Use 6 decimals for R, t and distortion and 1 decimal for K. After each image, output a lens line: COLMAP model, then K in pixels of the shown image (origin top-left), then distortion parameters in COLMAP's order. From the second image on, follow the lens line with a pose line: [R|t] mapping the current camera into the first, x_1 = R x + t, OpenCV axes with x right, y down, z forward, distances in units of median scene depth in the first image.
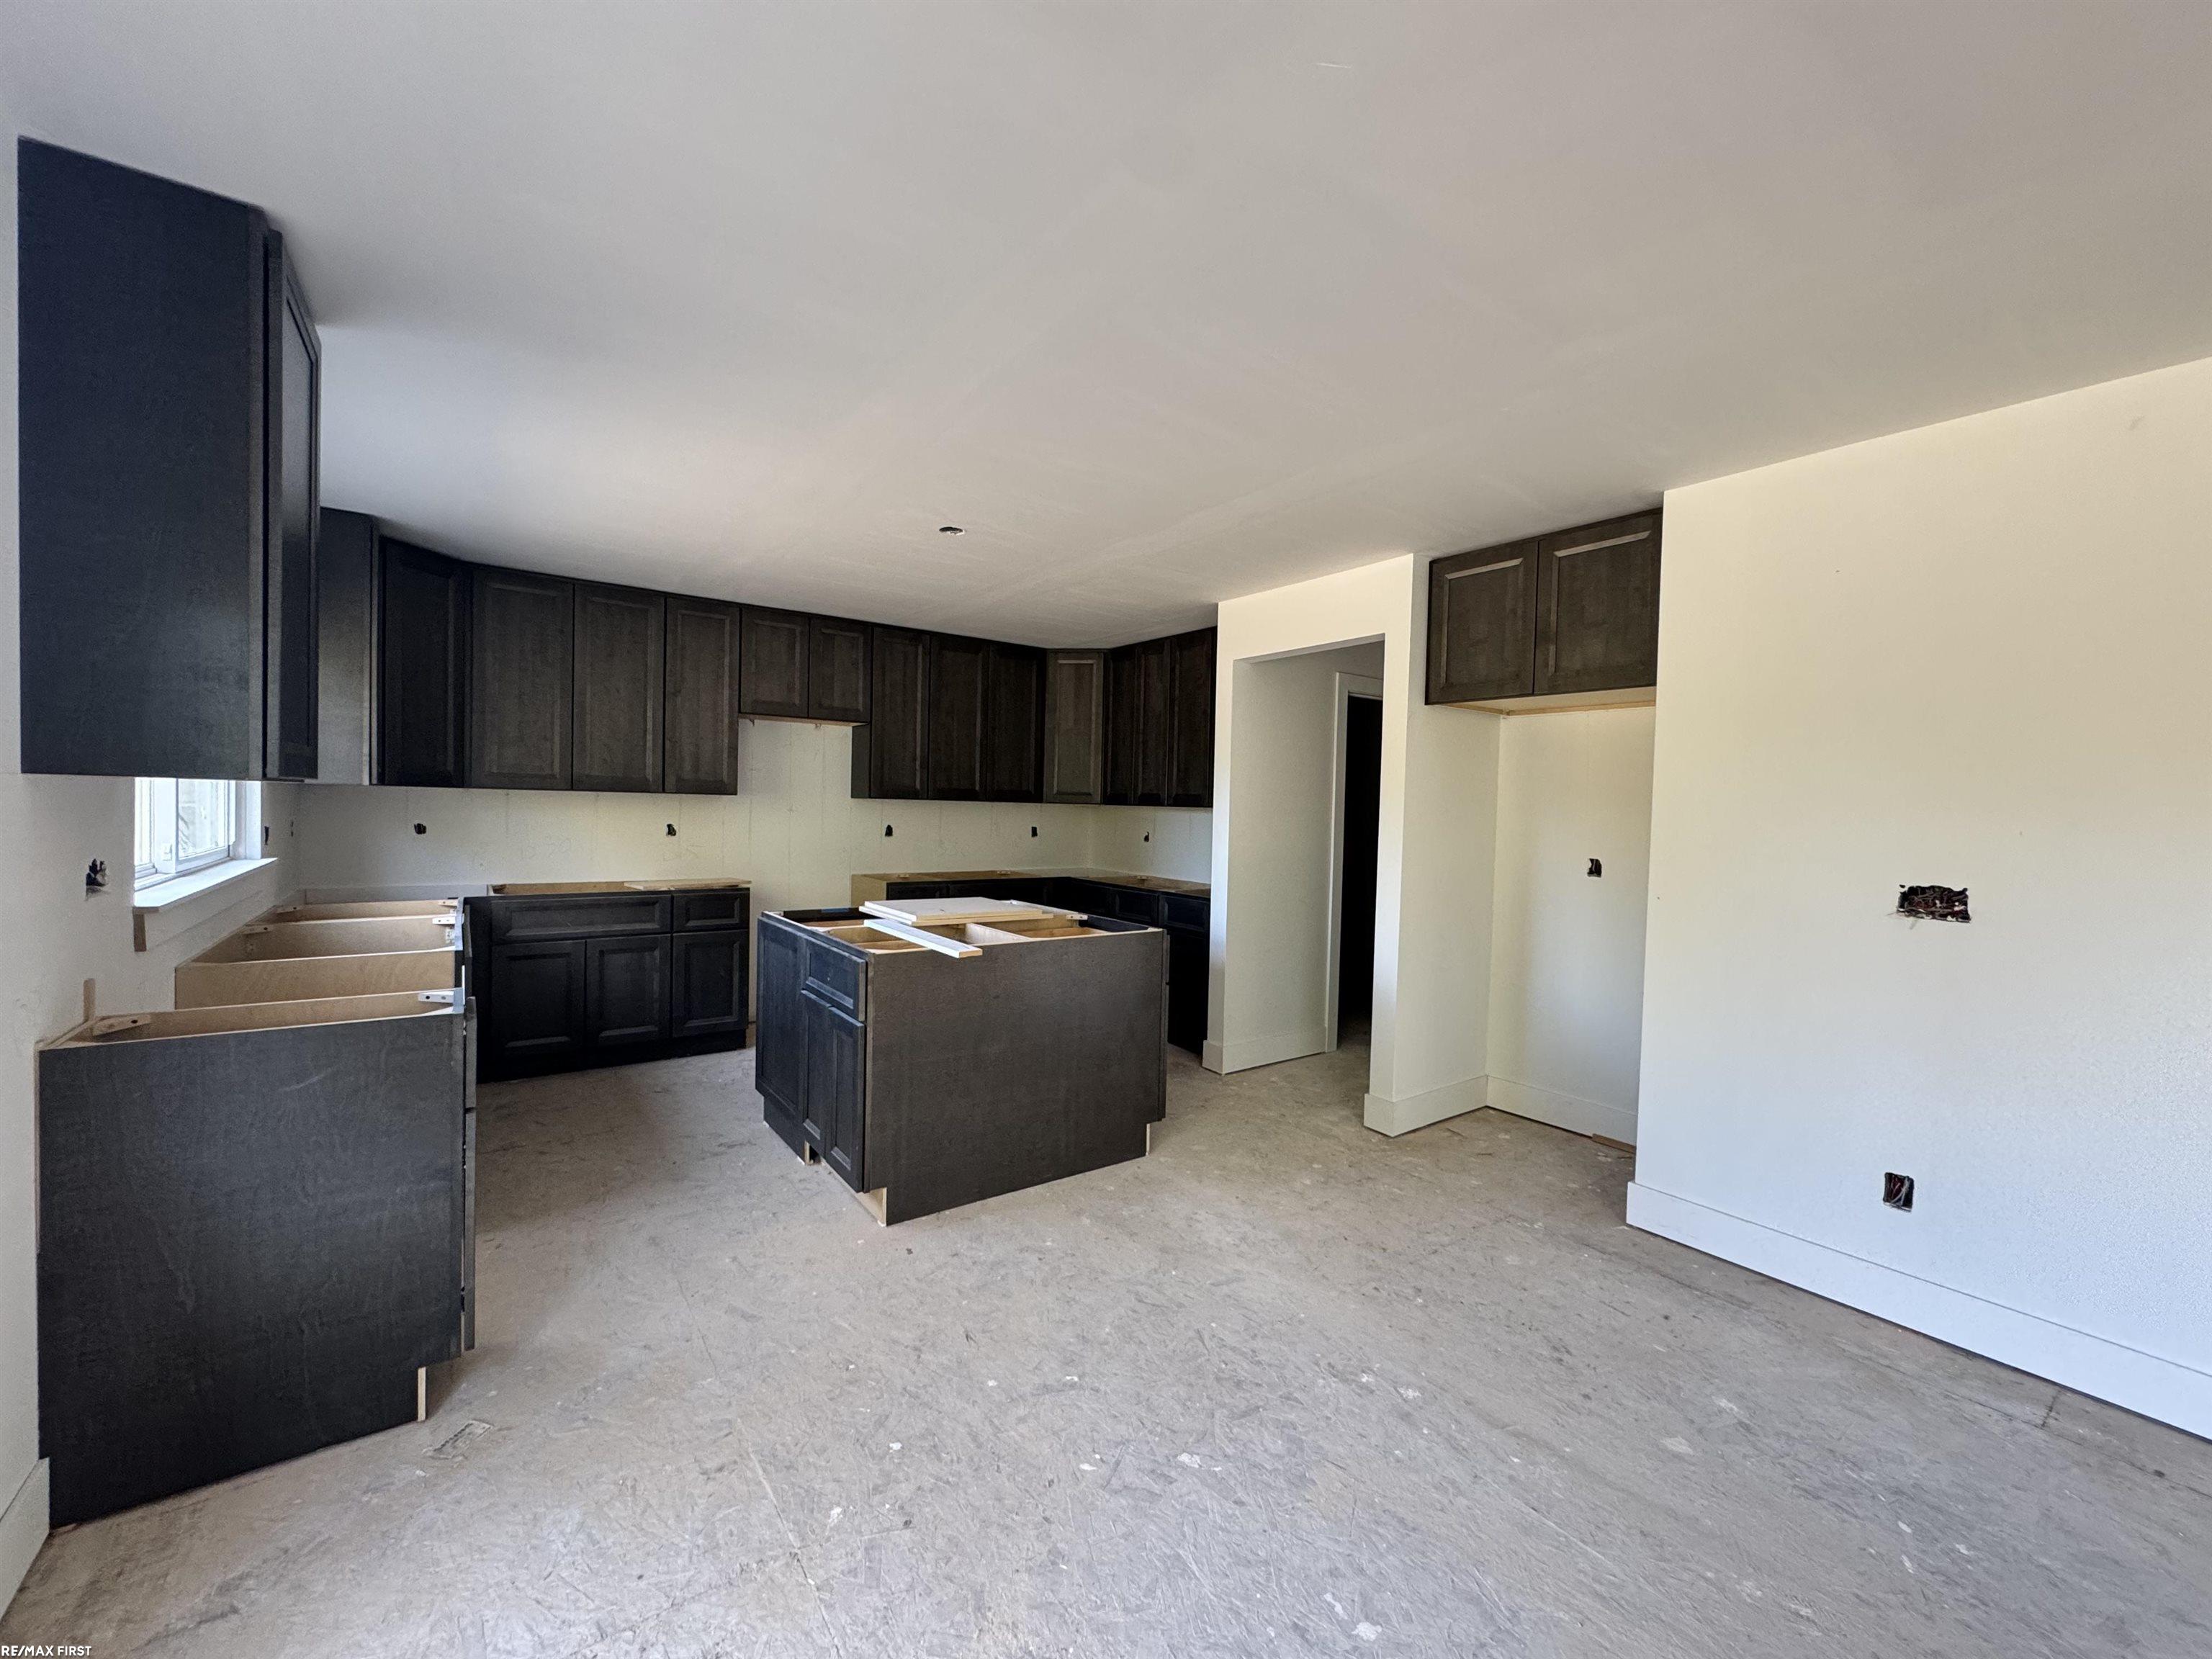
lens RADIAL K [[884.6, 0, 1109.0], [0, 884.6, 829.7], [0, 0, 1]] dist [-0.002236, -0.001363]
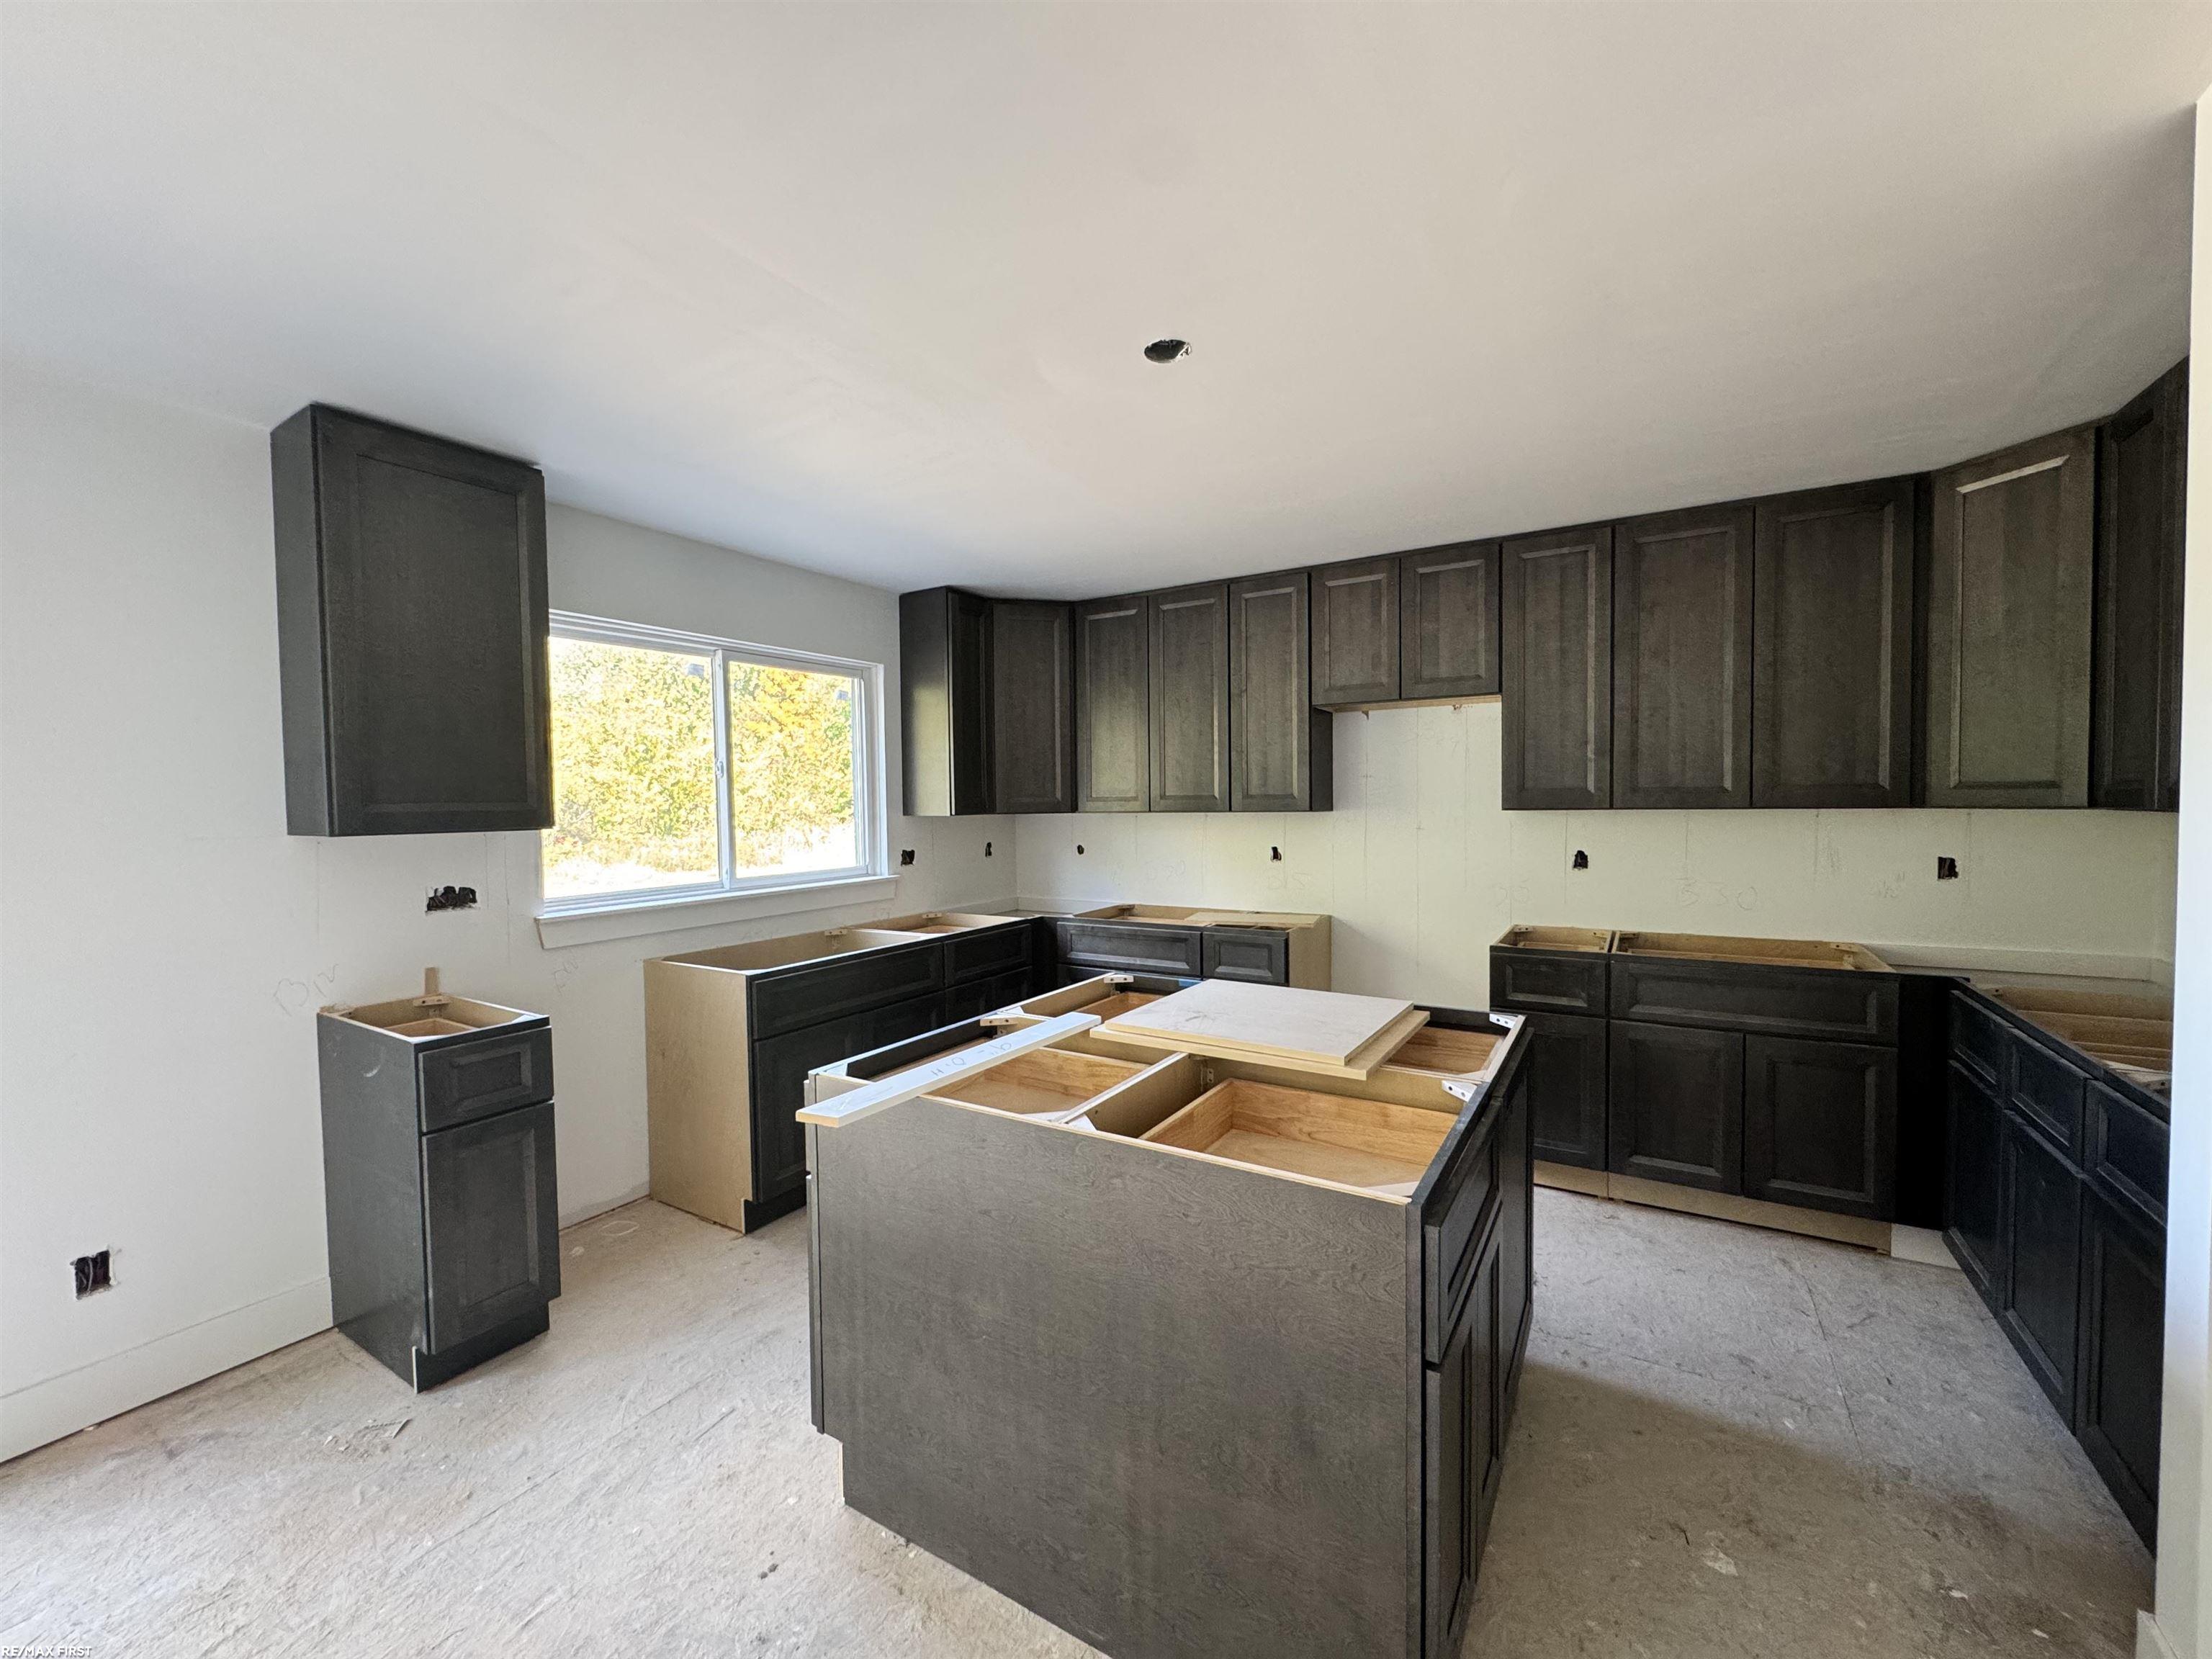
lens RADIAL K [[884.6, 0, 1107.7], [0, 884.6, 829.1], [0, 0, 1]] dist [-0.002236, -0.001363]
pose [[0.380046, -0.000695, -0.924967, 0.250906], [-0.000632, 0.999999, -0.001012, -0.024108], [0.924967, 0.000969, 0.380045, 0.567715]]
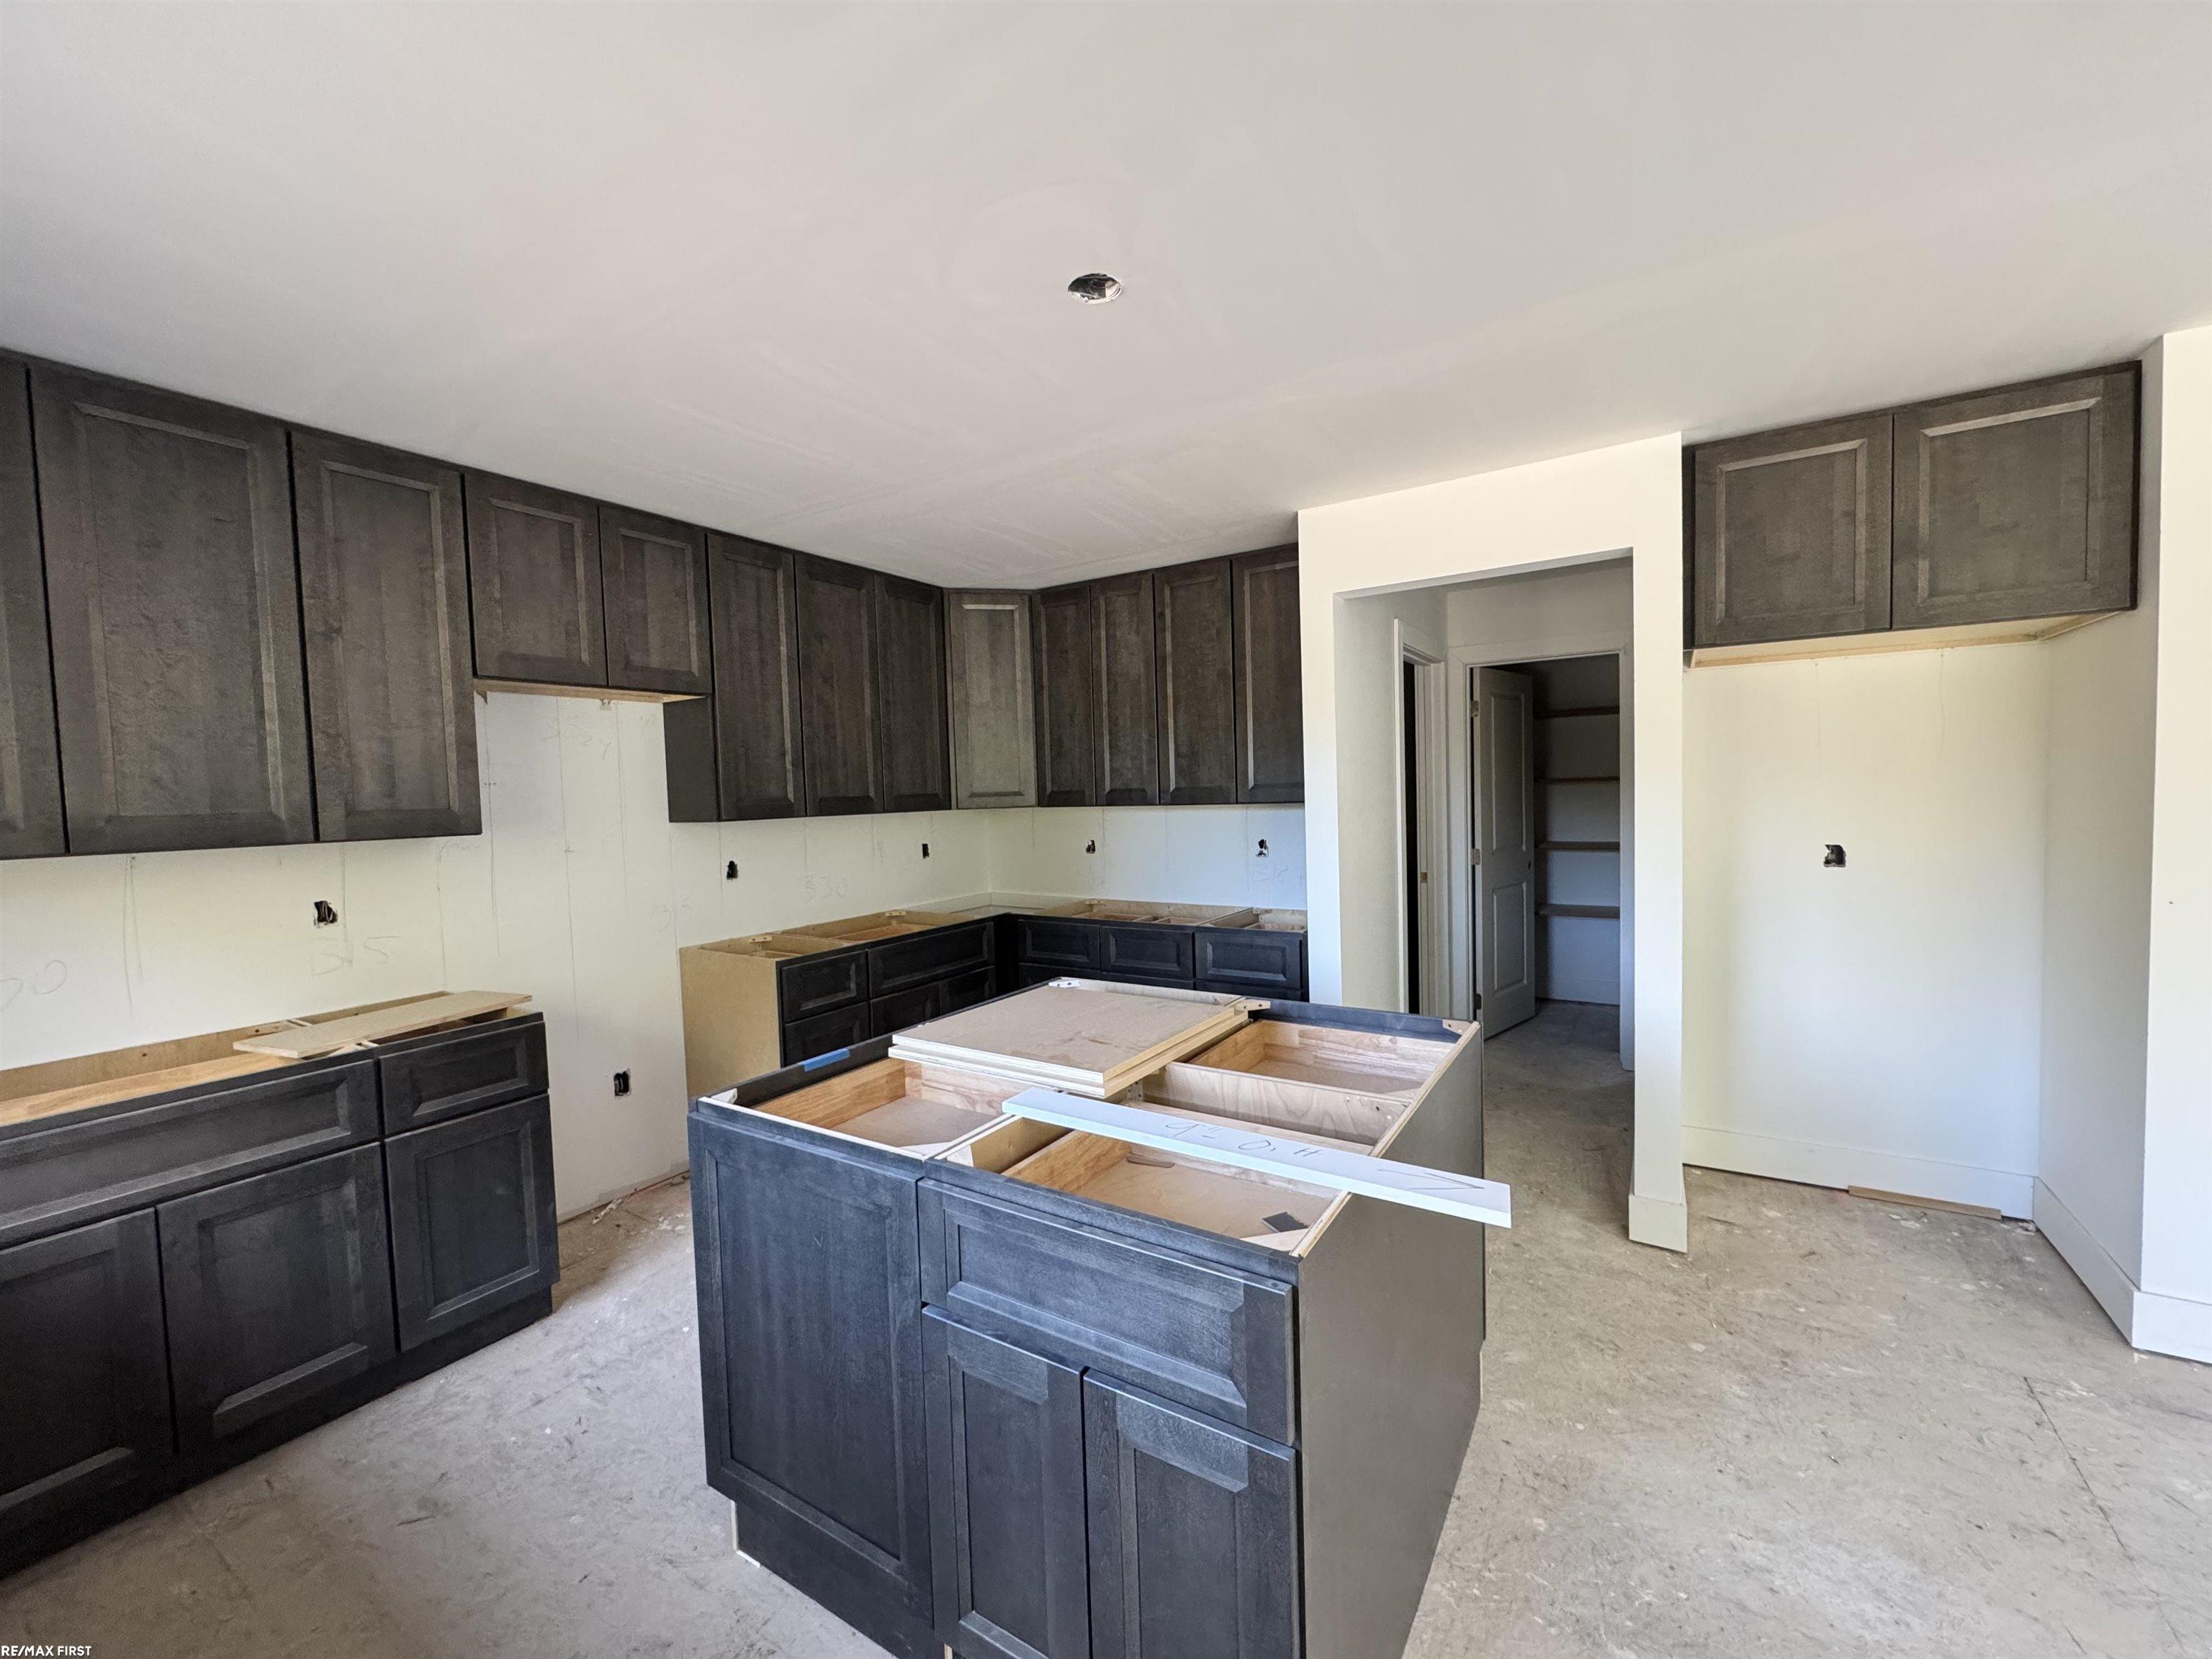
lens RADIAL K [[884.6, 0, 1111.9], [0, 884.6, 827.6], [0, 0, 1]] dist [-0.002236, -0.001363]
pose [[0.930375, -0.068118, 0.360225, -0.277537], [0.062307, 0.997672, 0.027733, -0.036359], [-0.361276, -0.003357, 0.932453, 0.401670]]
